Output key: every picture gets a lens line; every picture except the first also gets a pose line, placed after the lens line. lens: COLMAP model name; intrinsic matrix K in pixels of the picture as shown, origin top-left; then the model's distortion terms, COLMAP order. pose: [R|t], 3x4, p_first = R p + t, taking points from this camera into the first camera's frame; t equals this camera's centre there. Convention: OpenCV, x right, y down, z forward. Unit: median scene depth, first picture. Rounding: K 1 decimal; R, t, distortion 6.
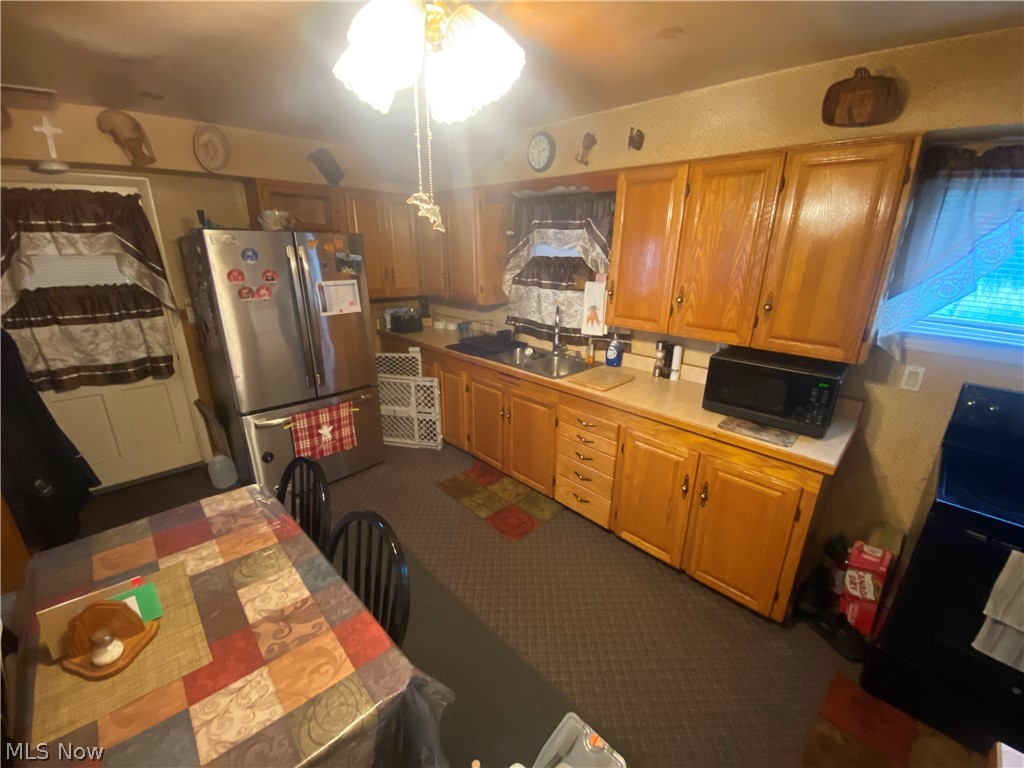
lens RADIAL K [[415.4, 0, 512.0], [0, 415.4, 384.0], [0, 0, 1]] dist [0.018406, -0.019273]
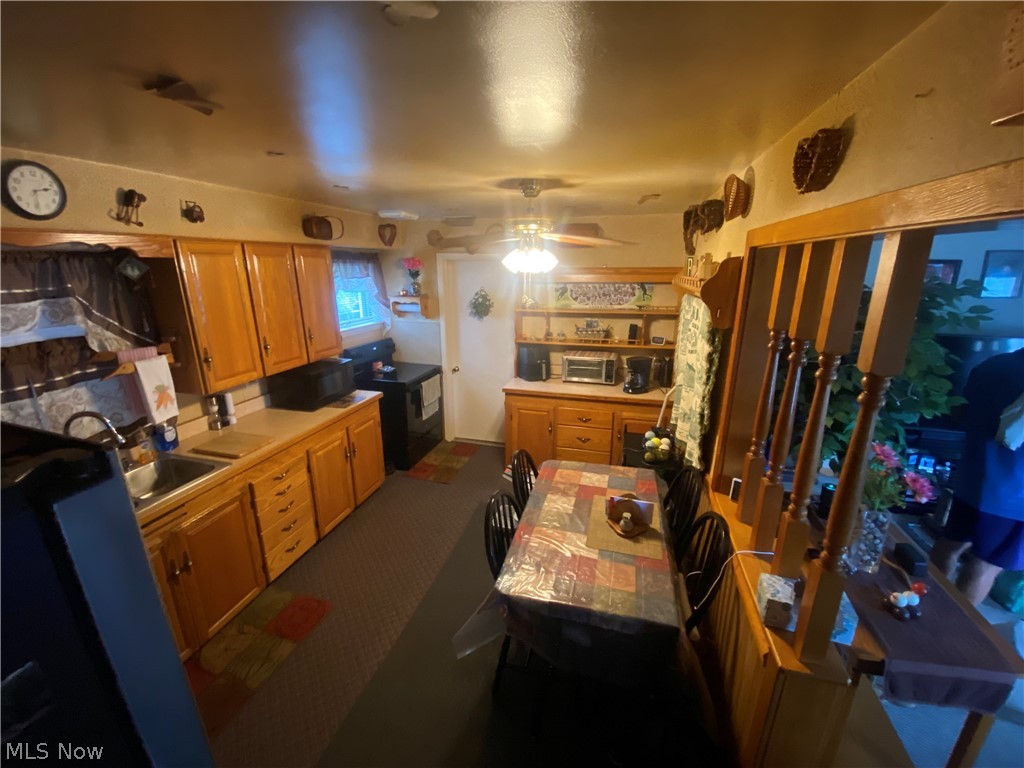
lens RADIAL K [[415.4, 0, 512.0], [0, 415.4, 384.0], [0, 0, 1]] dist [0.018406, -0.019273]
pose [[-0.507089, -0.251056, 0.824519, -1.054676], [0.267926, 0.863325, 0.427650, -0.453048], [-0.819192, 0.437767, -0.370519, 0.925360]]
